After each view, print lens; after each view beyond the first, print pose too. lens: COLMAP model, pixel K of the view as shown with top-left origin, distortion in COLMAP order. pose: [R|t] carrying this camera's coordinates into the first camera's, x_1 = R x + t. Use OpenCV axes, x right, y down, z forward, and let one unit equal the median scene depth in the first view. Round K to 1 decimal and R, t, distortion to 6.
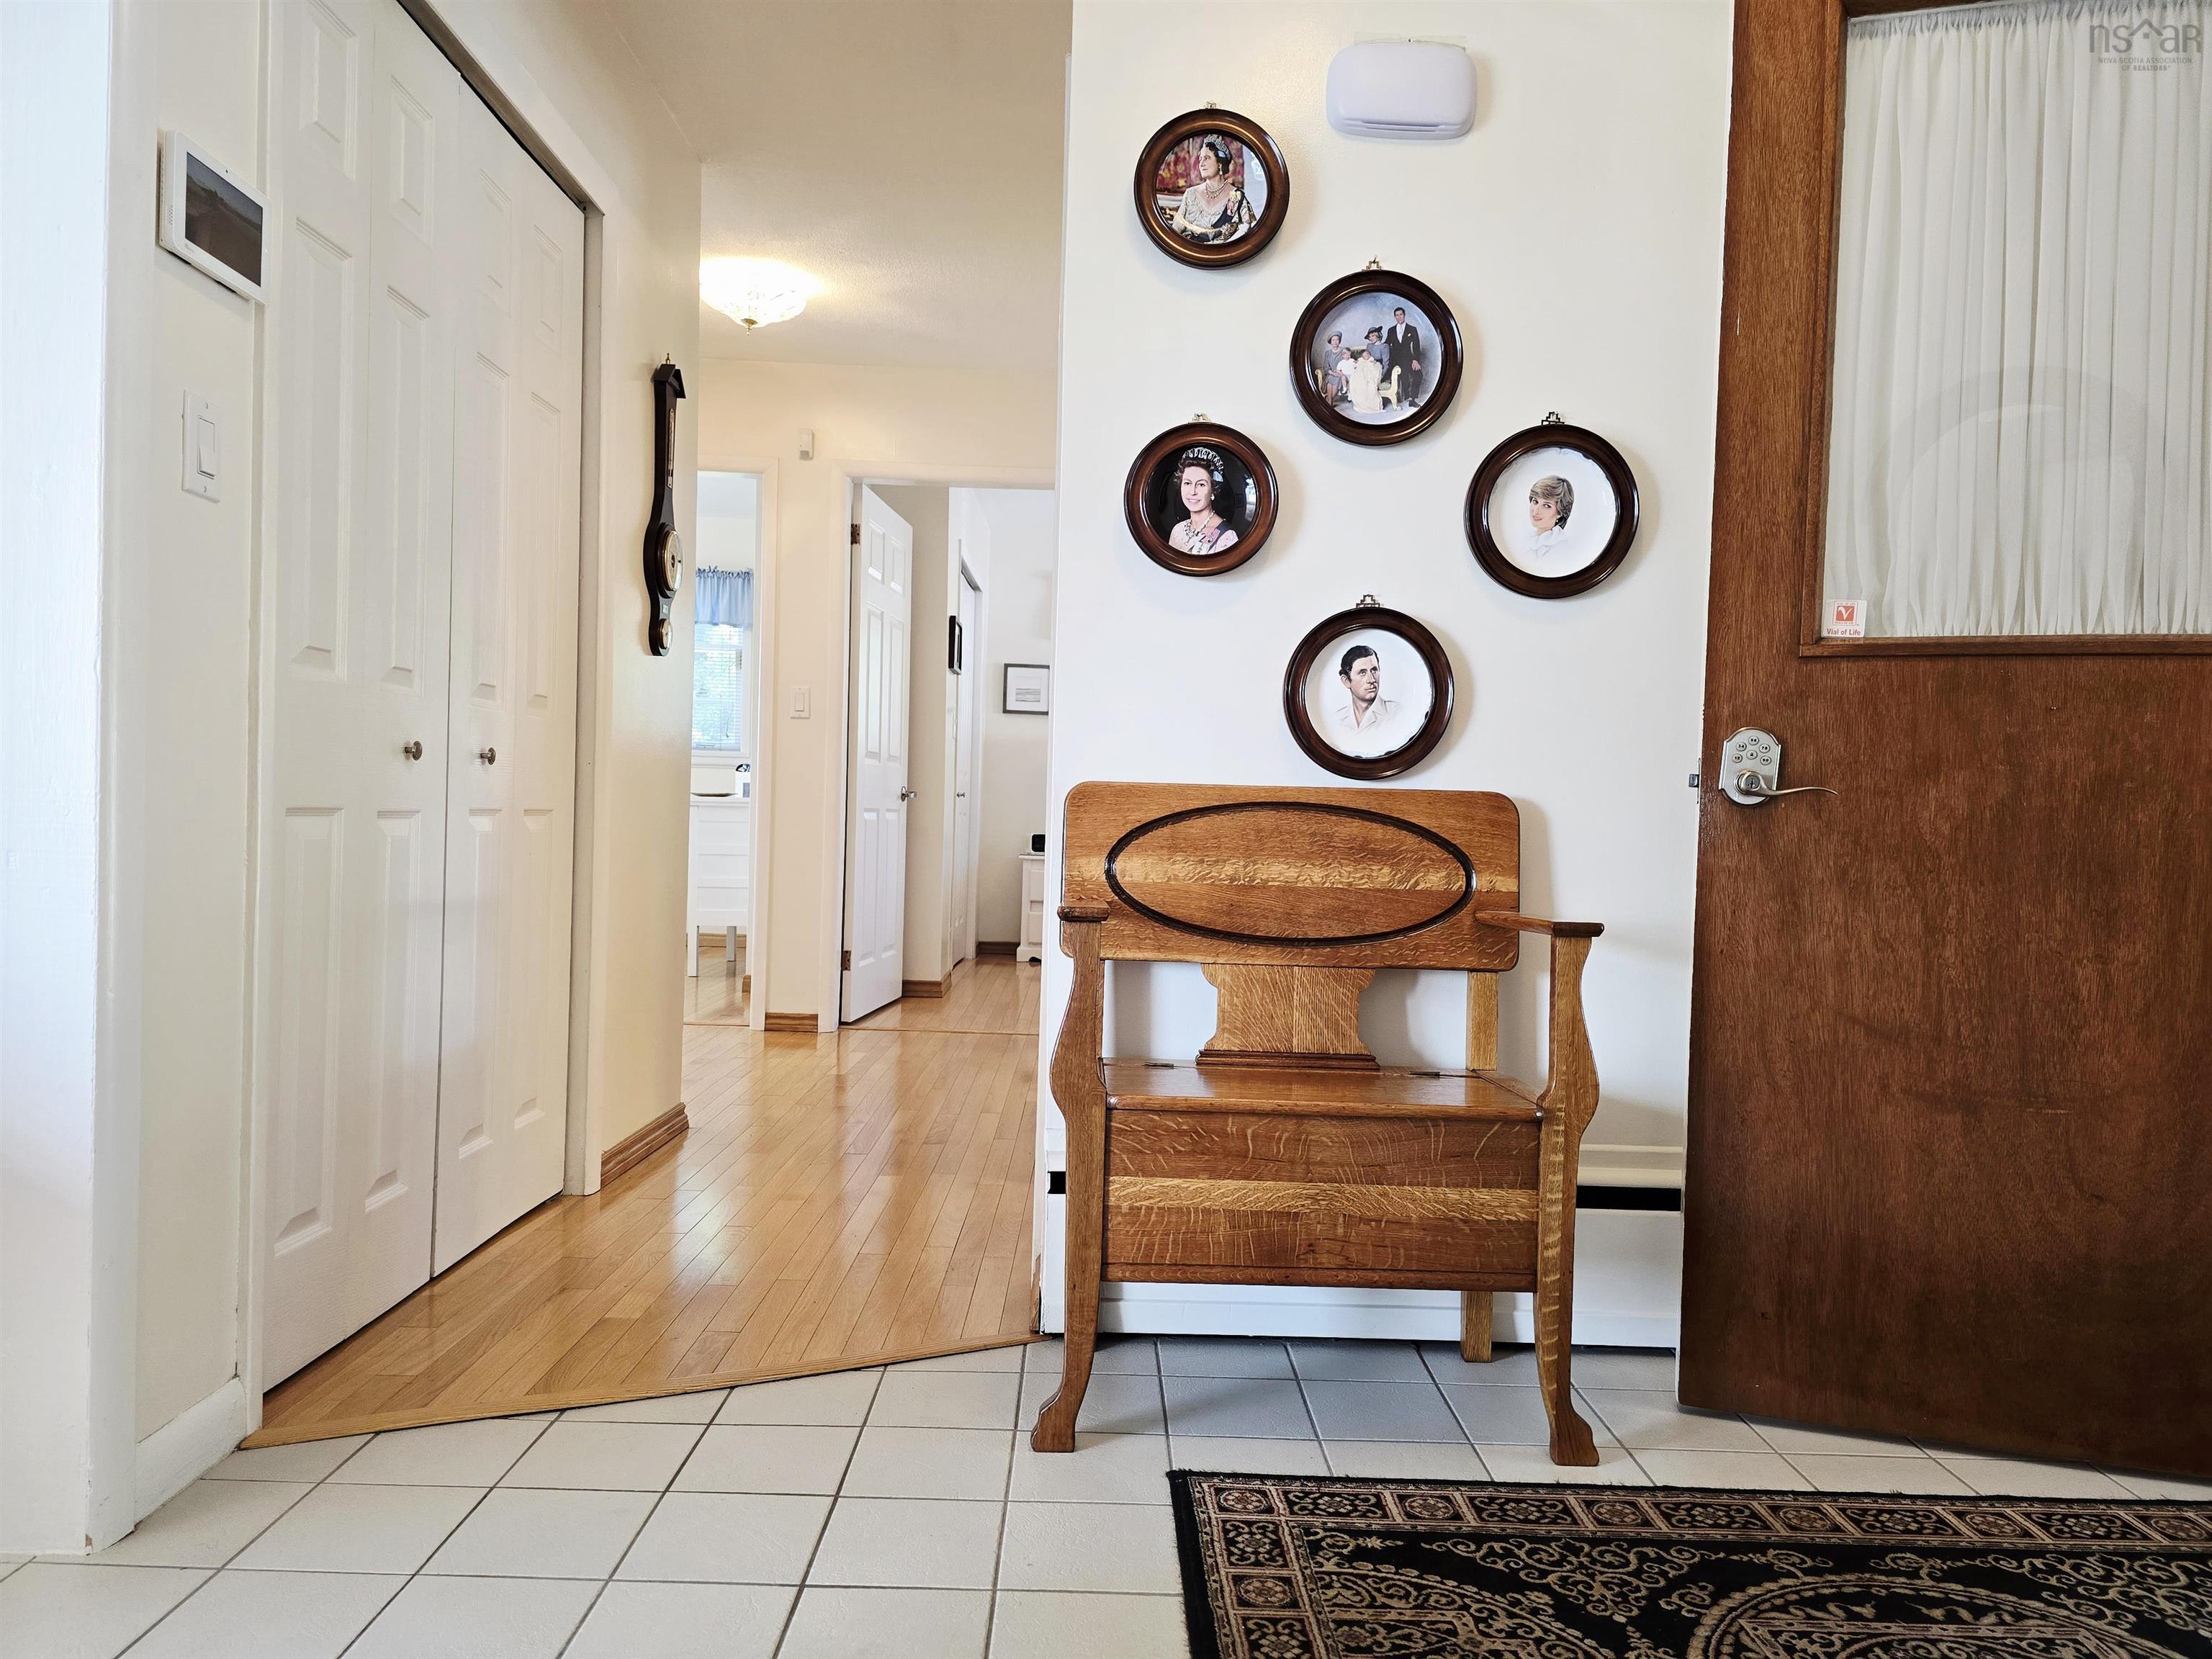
lens RADIAL K [[1558.7, 0, 1111.8], [0, 1558.7, 836.0], [0, 0, 1]] dist [0.092540, -0.070932]
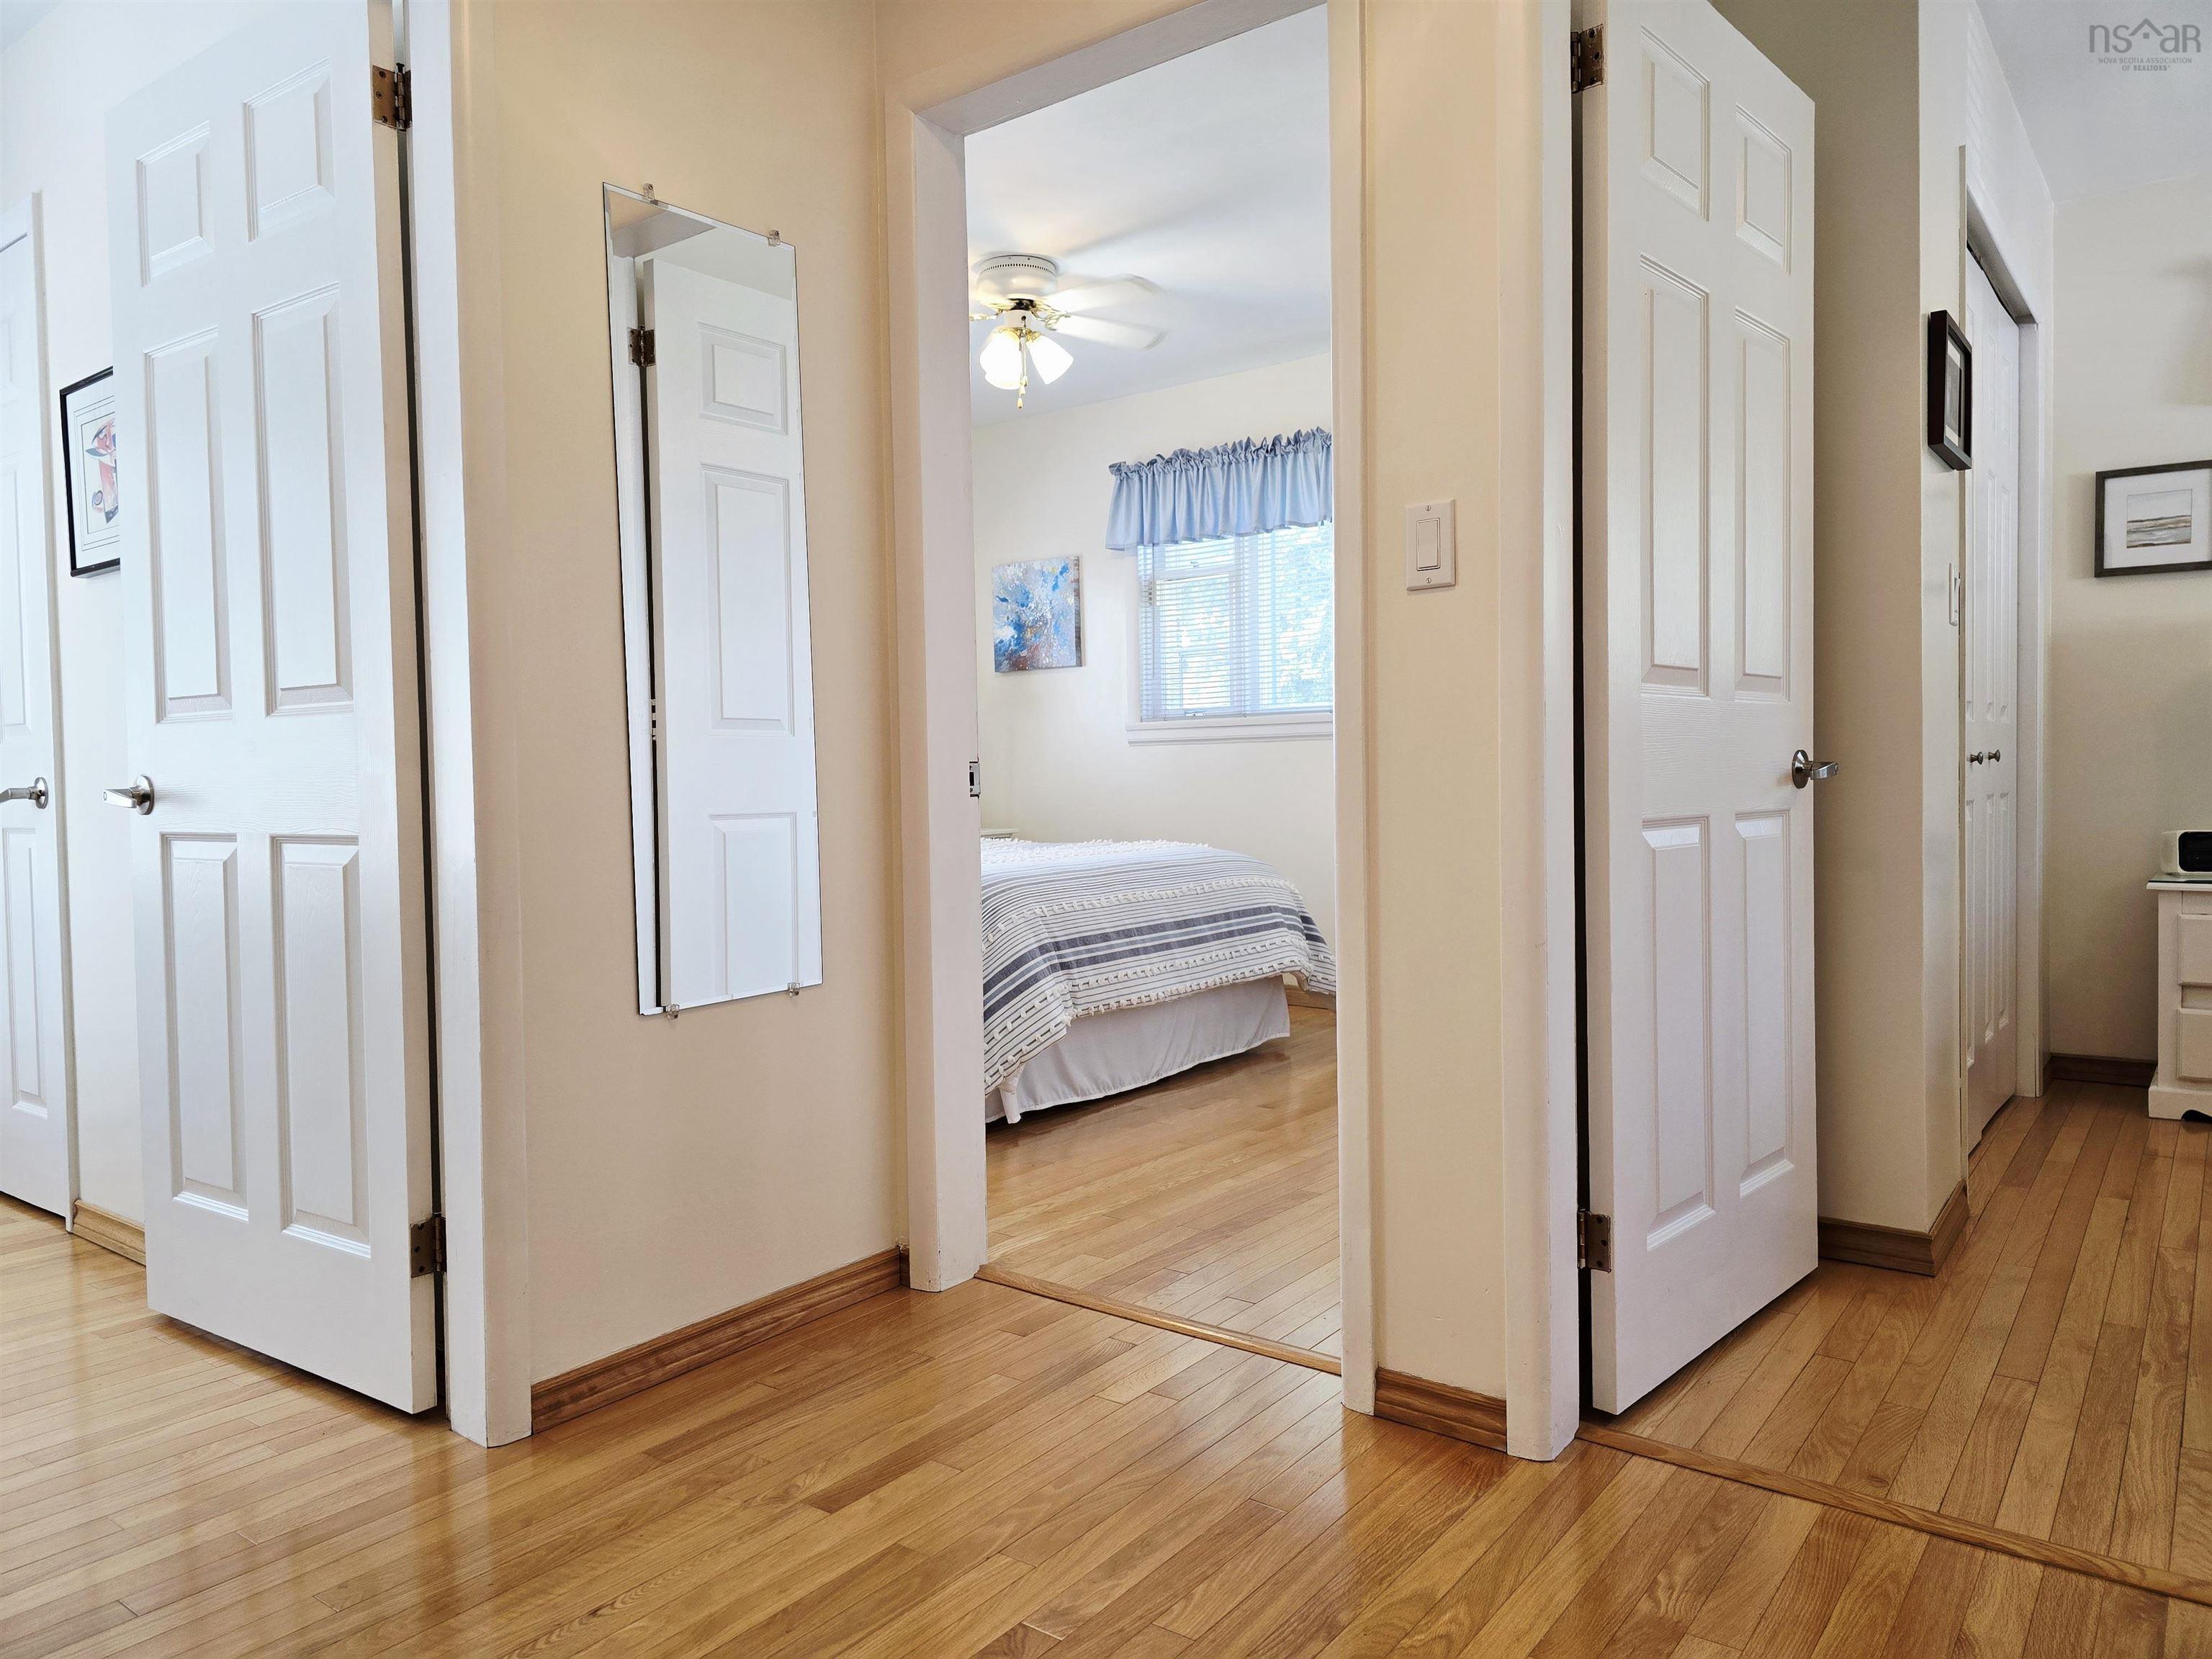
lens RADIAL K [[1558.7, 0, 1111.8], [0, 1558.7, 836.0], [0, 0, 1]] dist [0.092540, -0.070932]
pose [[0.810624, -0.023801, -0.585083, -0.037986], [0.036039, 0.999307, 0.009281, -0.019250], [0.584457, -0.028609, 0.810920, 0.547574]]
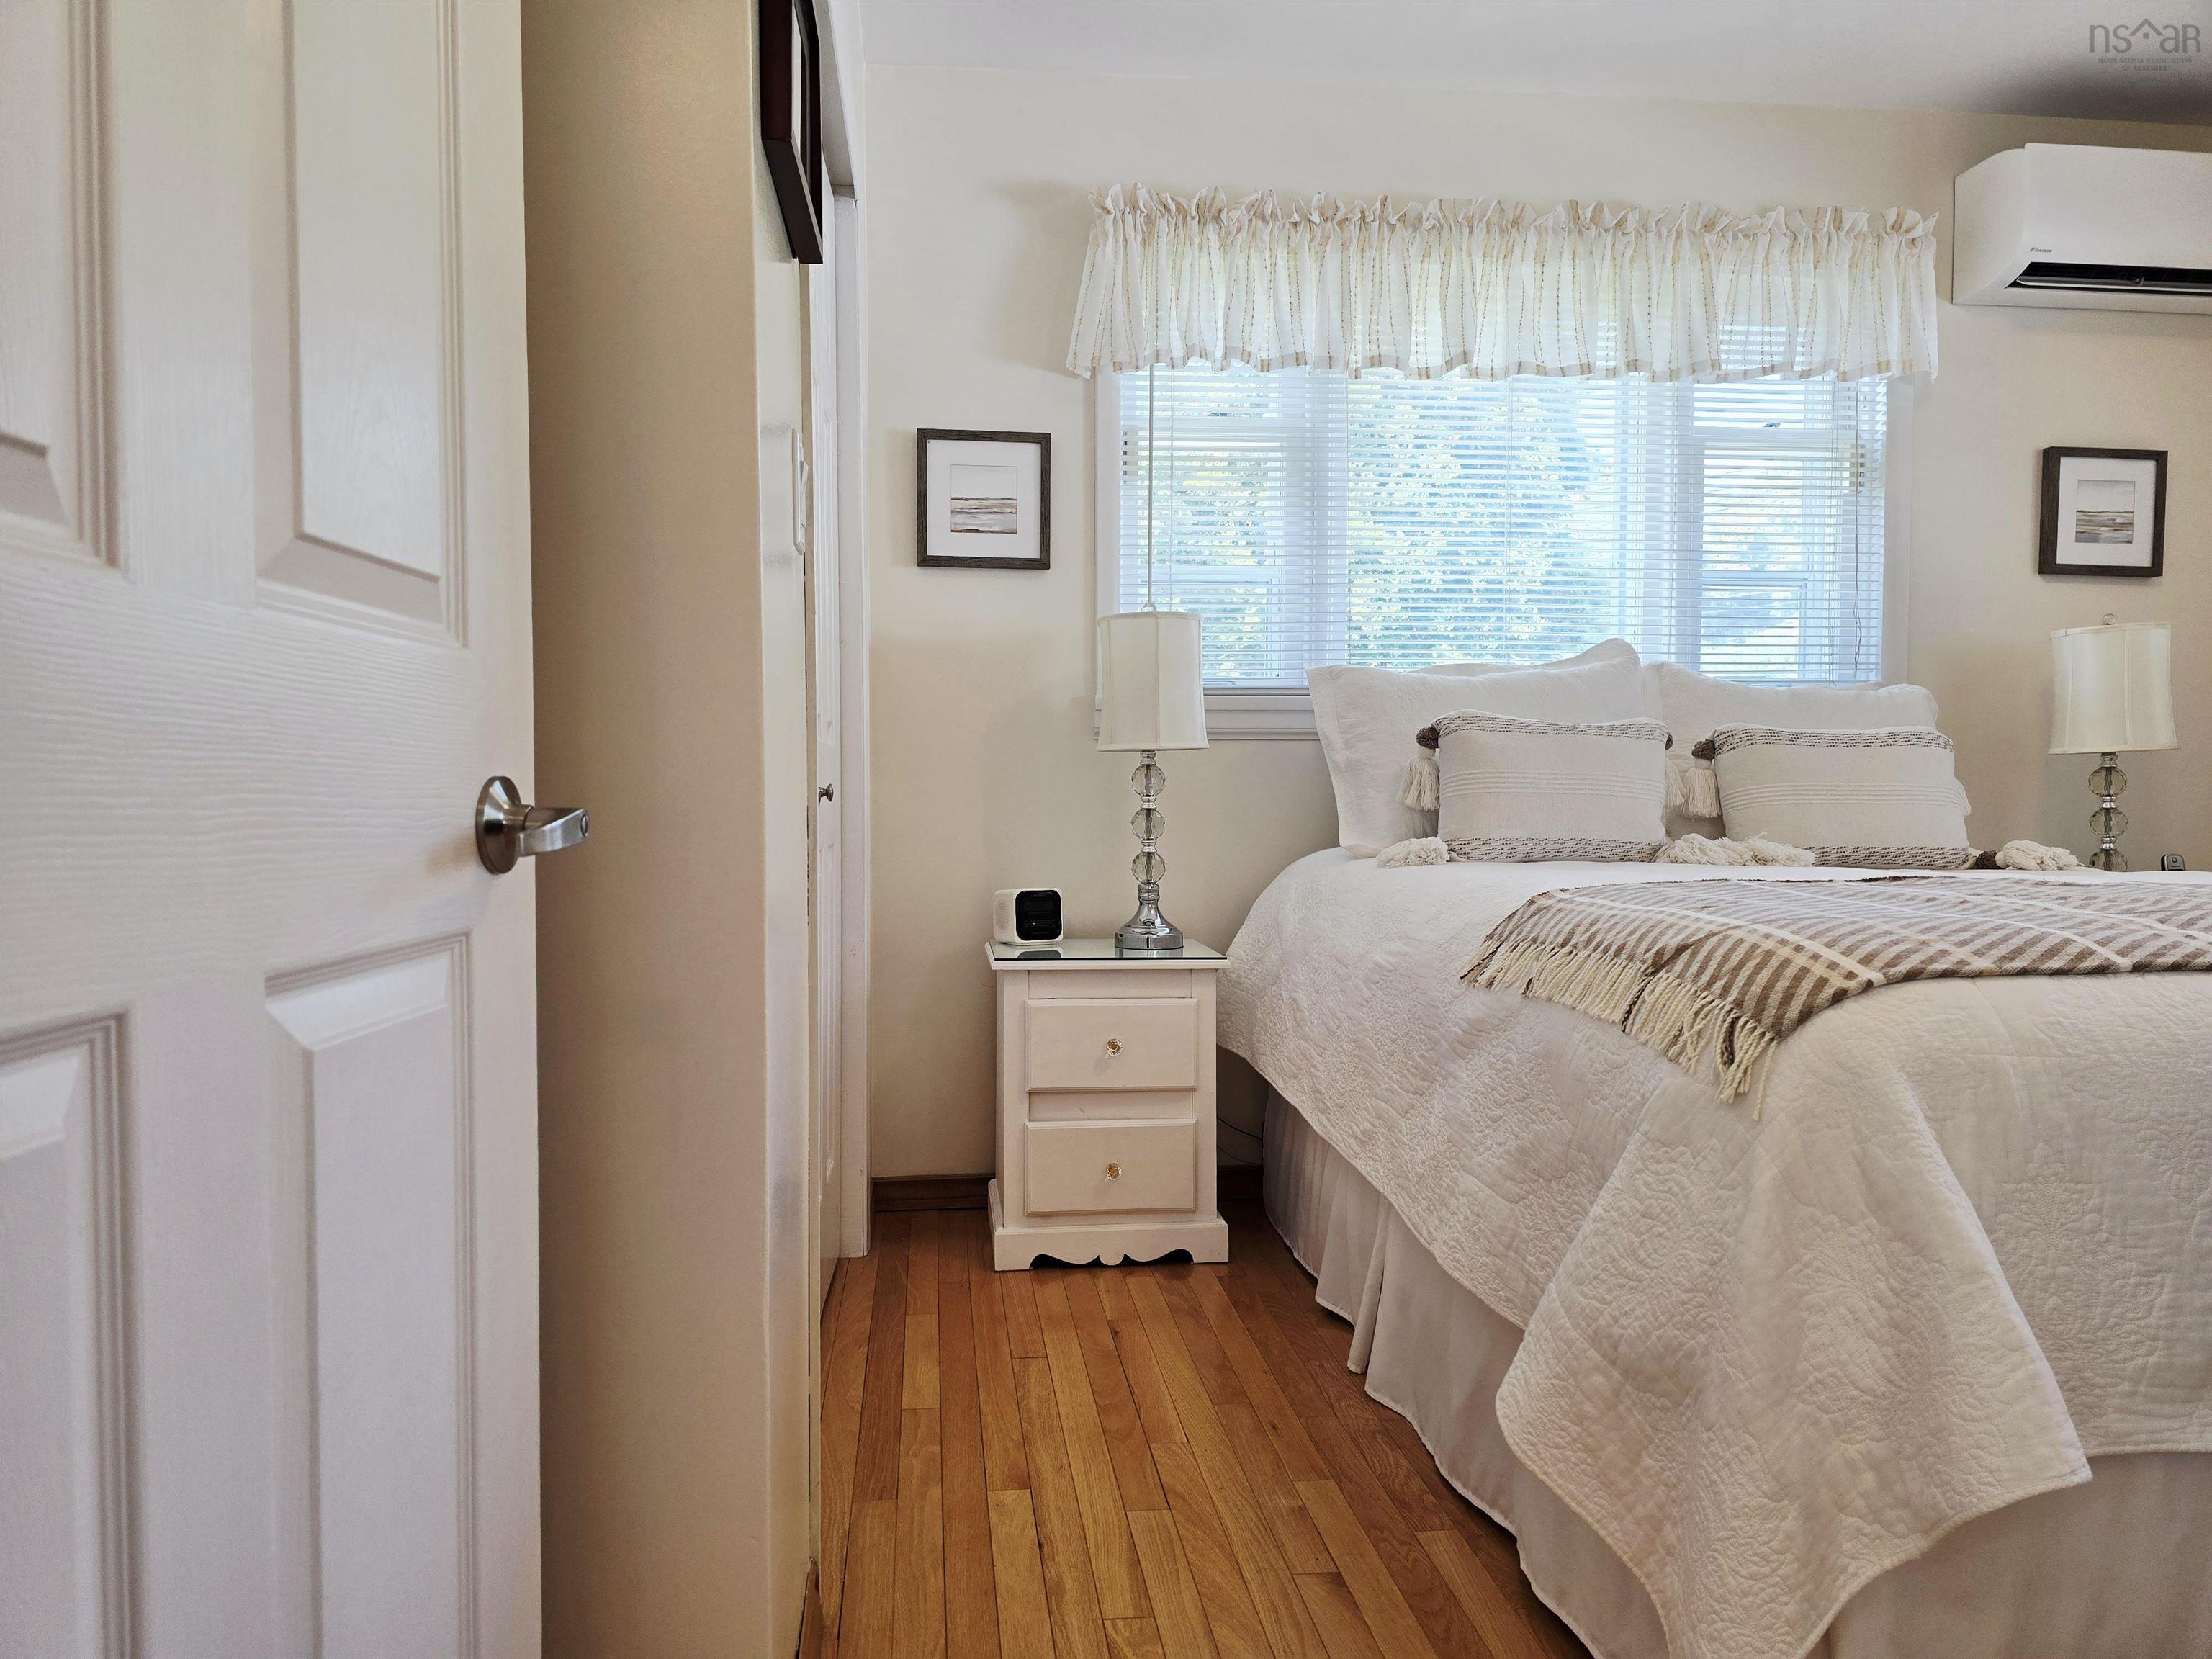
lens RADIAL K [[1558.7, 0, 1111.8], [0, 1558.7, 836.0], [0, 0, 1]] dist [0.092540, -0.070932]
pose [[0.993806, -0.034201, 0.105736, -0.084296], [0.032159, 0.999263, 0.020956, -0.026036], [-0.106375, -0.017426, 0.994173, 0.798723]]
